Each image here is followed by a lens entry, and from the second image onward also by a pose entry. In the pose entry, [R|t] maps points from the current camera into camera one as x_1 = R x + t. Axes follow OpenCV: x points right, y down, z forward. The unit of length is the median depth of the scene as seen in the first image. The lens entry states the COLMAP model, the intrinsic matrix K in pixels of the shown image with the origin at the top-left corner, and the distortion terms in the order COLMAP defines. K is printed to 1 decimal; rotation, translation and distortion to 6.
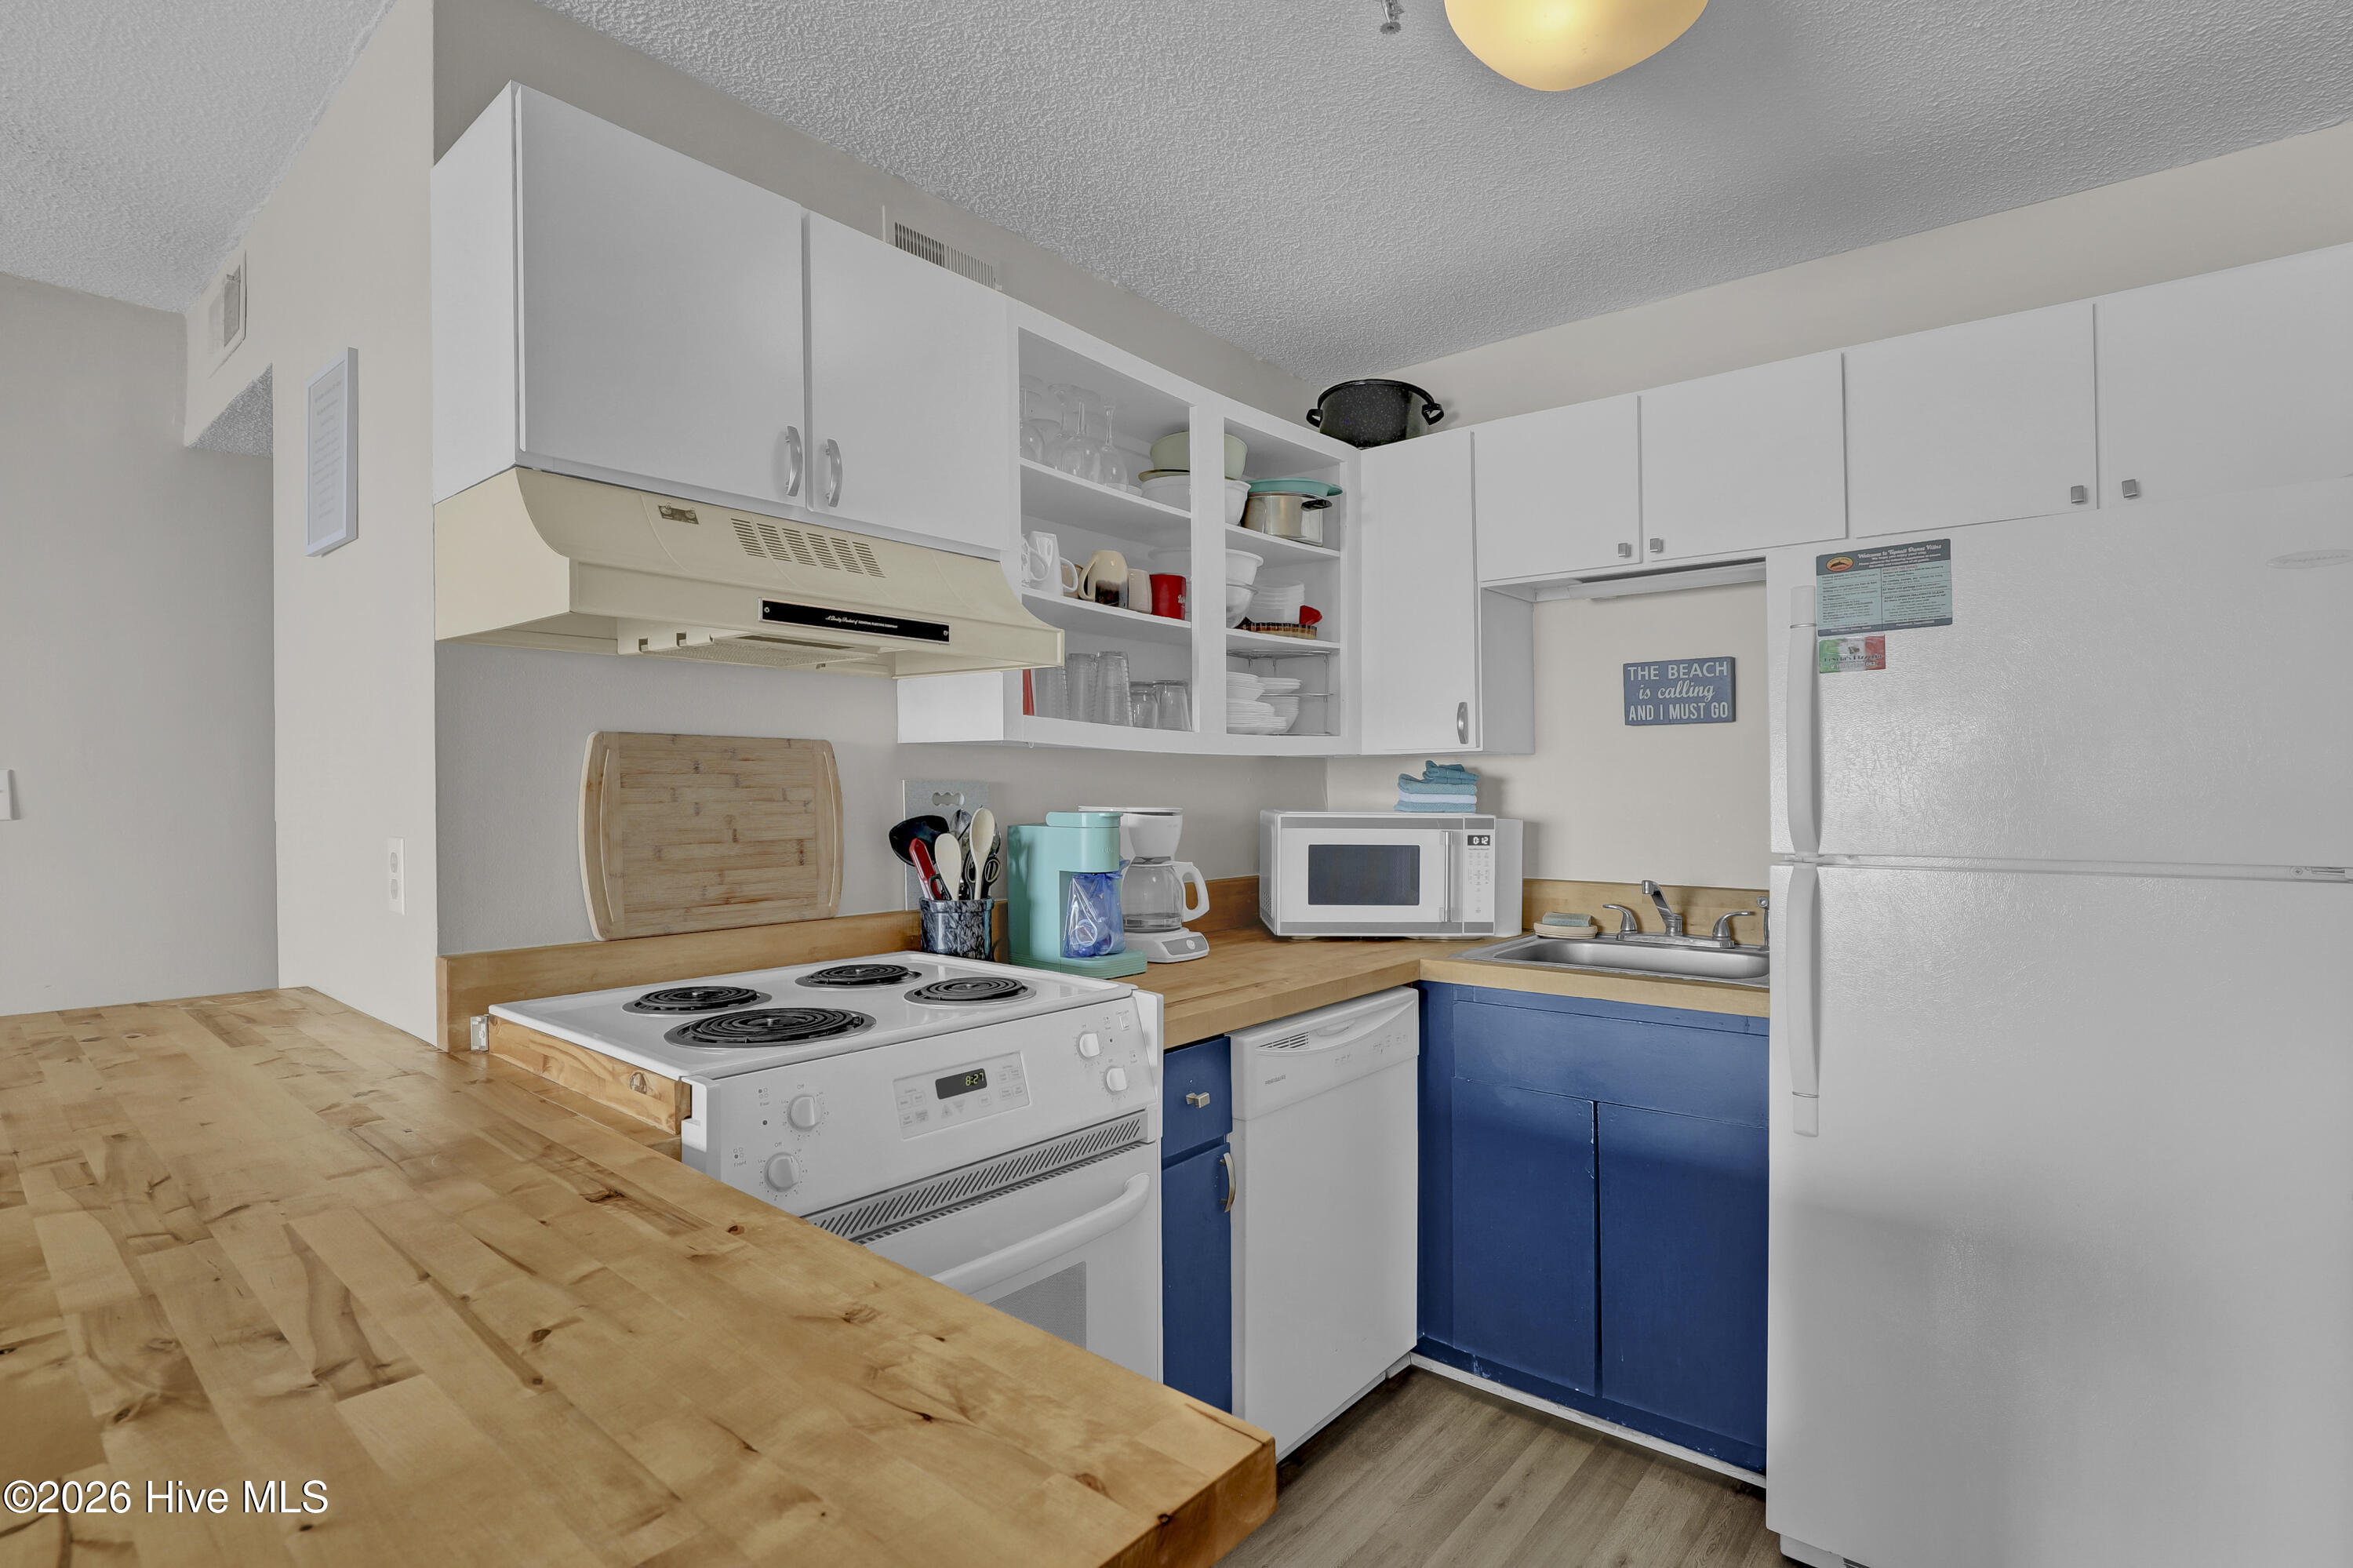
lens RADIAL K [[1136.9, 0, 1210.1], [0, 1136.9, 748.5], [0, 0, 1]] dist [-0.030205, 0.006366]
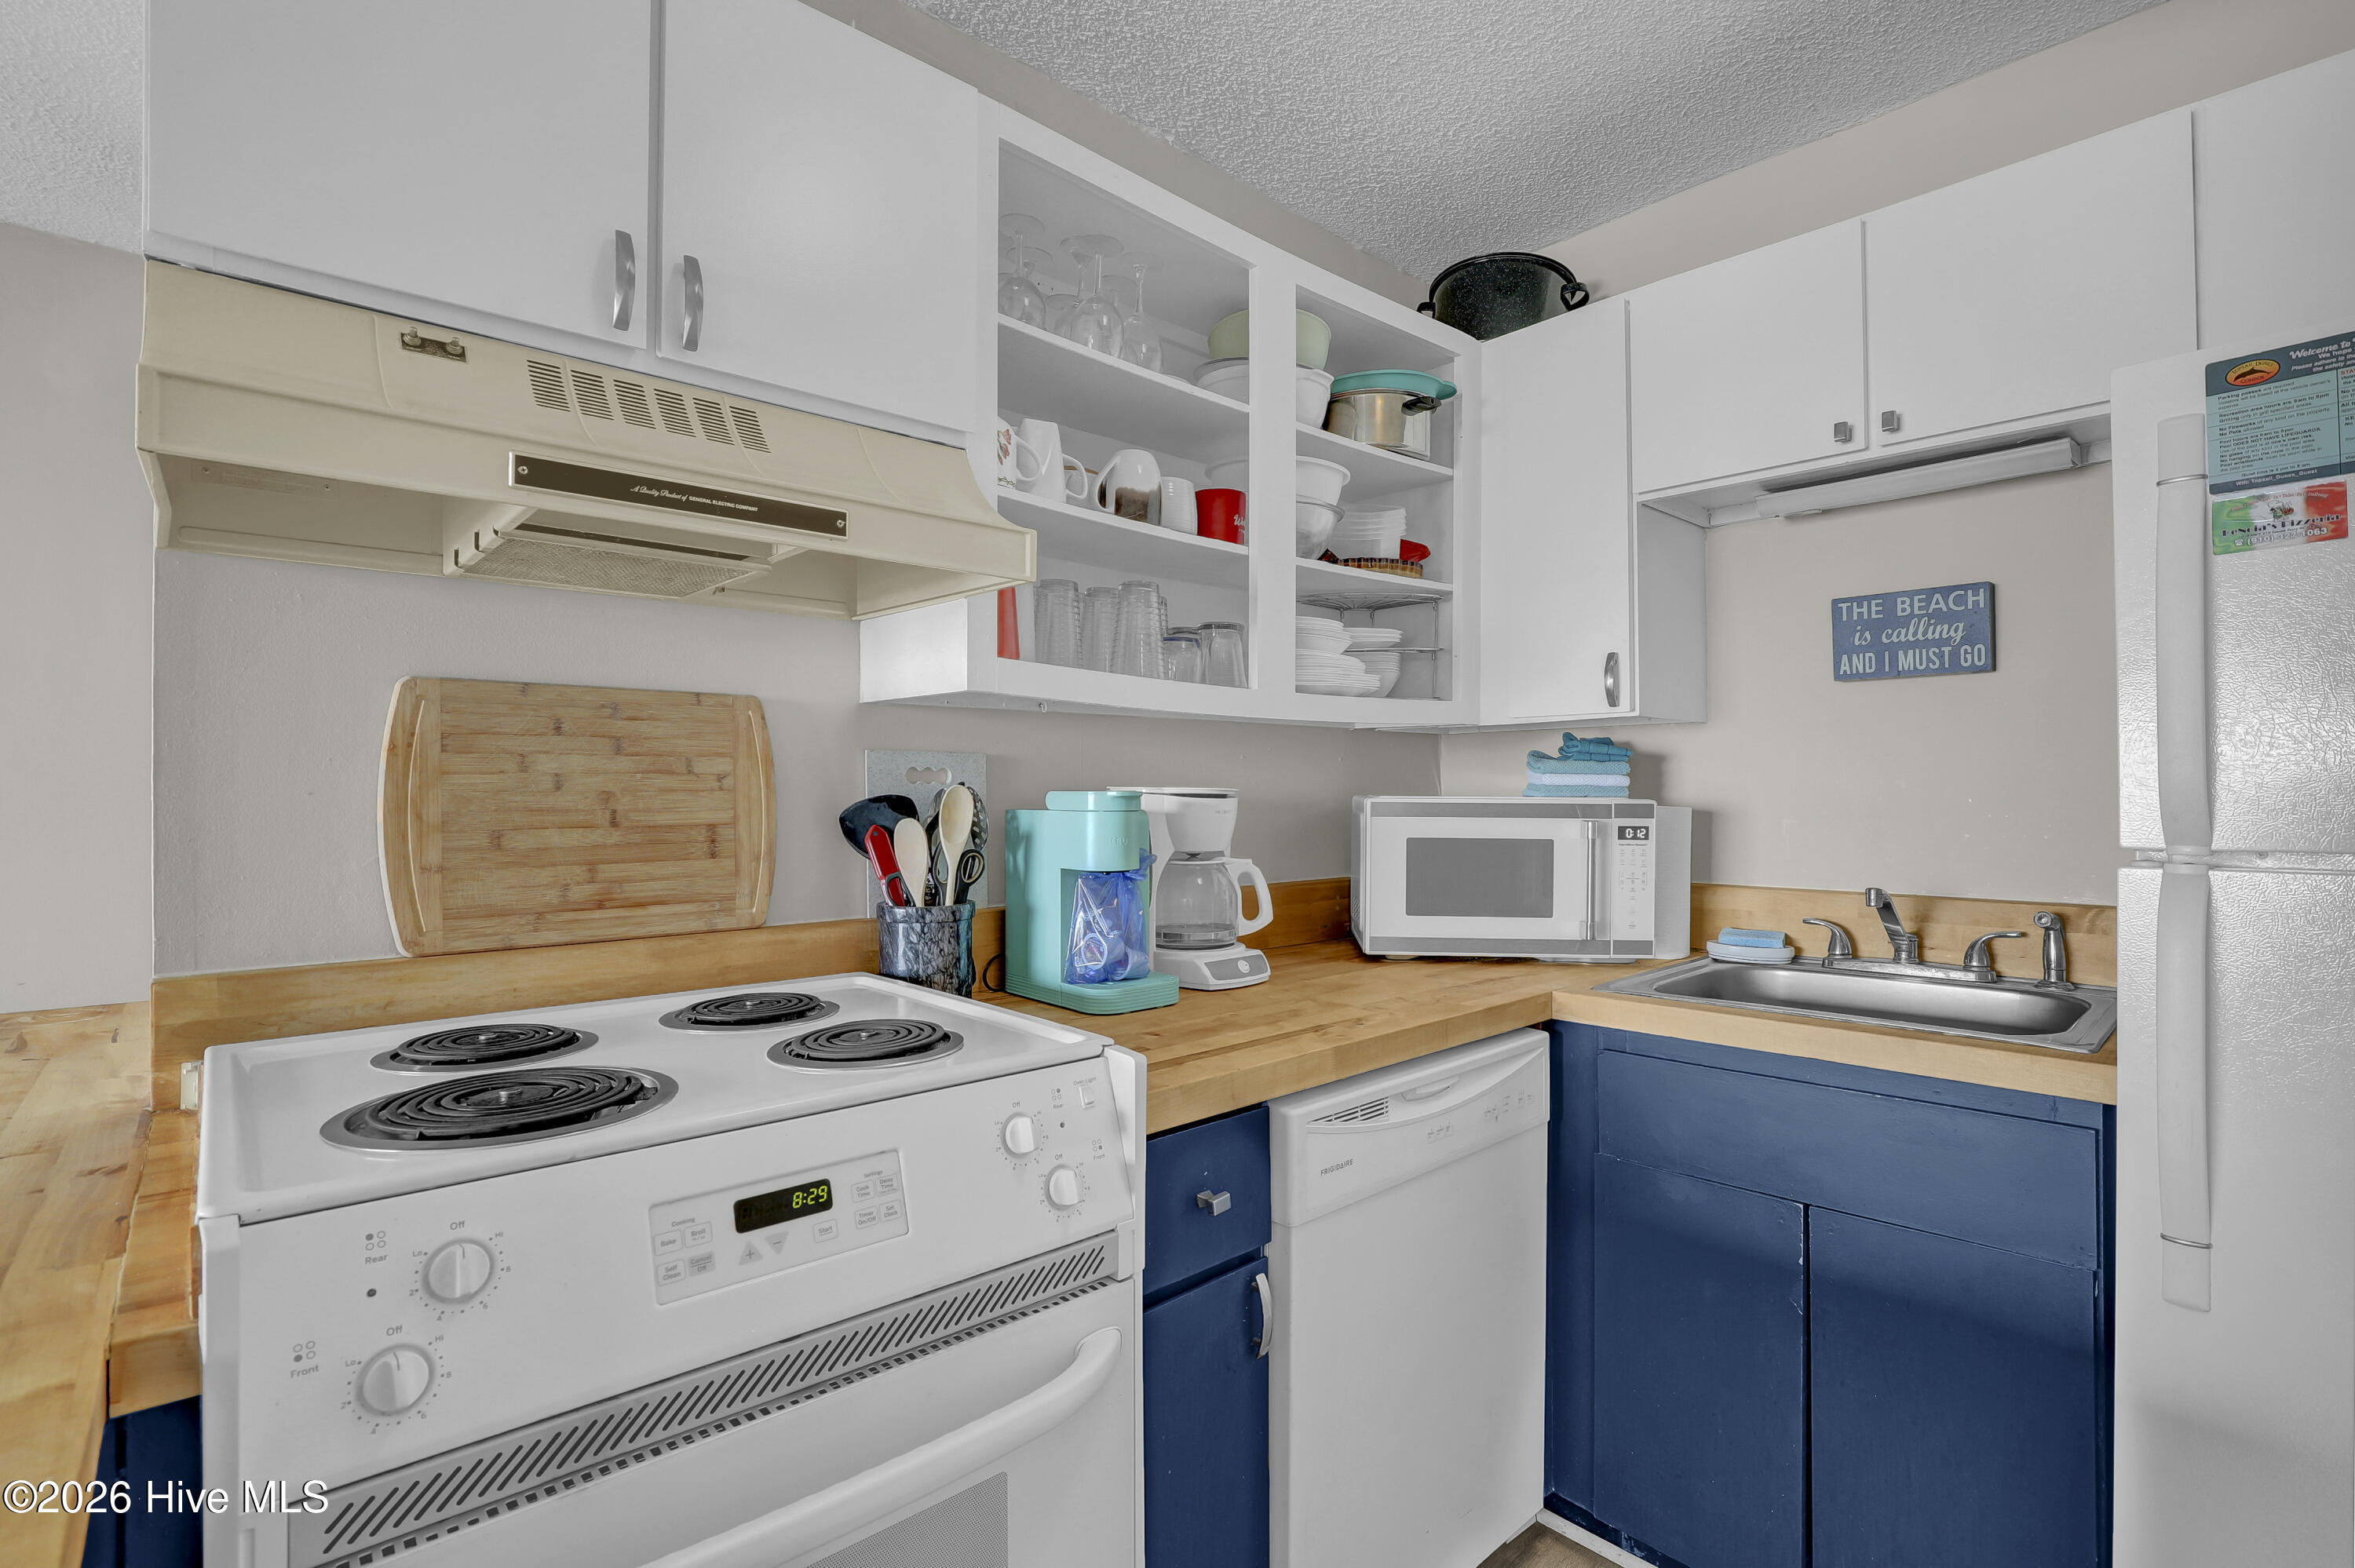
lens RADIAL K [[1099.6, 0, 1222.7], [0, 1099.6, 773.5], [0, 0, 1]] dist [-0.040938, 0.010461]
pose [[0.992729, -0.002198, -0.120351, 0.061452], [0.004572, 0.999800, 0.019450, 0.030222], [0.120284, -0.019859, 0.992541, 0.285234]]
